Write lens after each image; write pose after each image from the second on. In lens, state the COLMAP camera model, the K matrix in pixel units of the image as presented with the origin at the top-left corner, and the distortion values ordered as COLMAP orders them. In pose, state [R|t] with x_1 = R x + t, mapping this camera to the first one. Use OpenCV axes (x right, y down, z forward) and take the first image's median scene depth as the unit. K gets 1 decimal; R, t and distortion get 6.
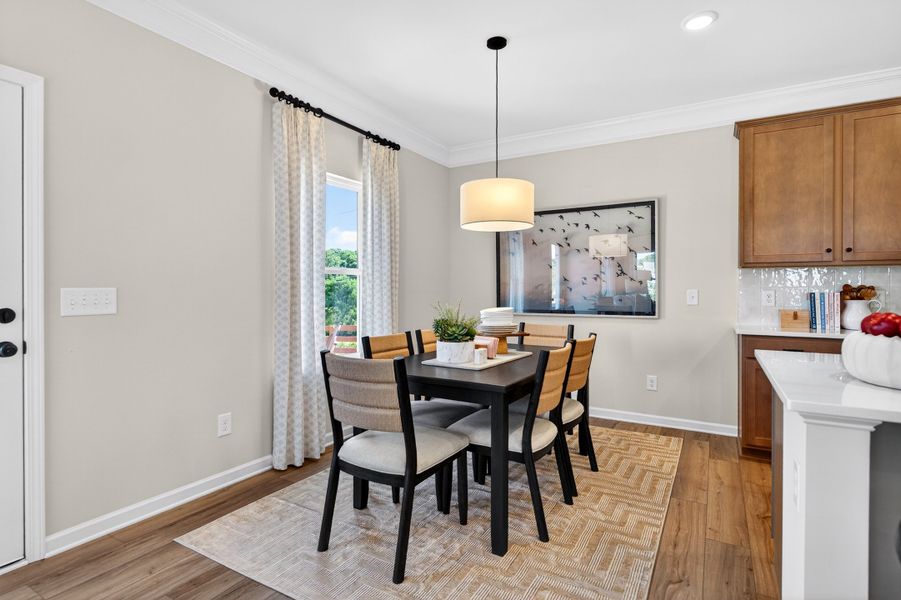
lens RADIAL K [[398.6, 0, 450.5], [0, 398.6, 300.0], [0, 0, 1]] dist [-0.000262, 0.000097]
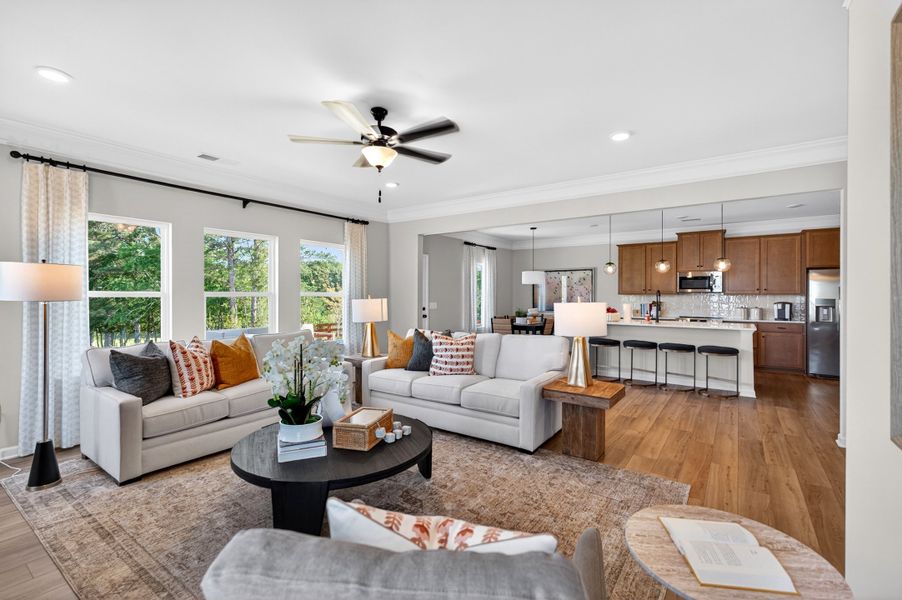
lens RADIAL K [[399.0, 0, 451.0], [0, 399.0, 300.0], [0, 0, 1]] dist [-0.000262, 0.000097]
pose [[0.995005, 0.001875, -0.099806, -0.209545], [-0.001560, 0.999994, 0.003233, -0.051171], [0.099812, -0.003062, 0.995002, -2.126182]]
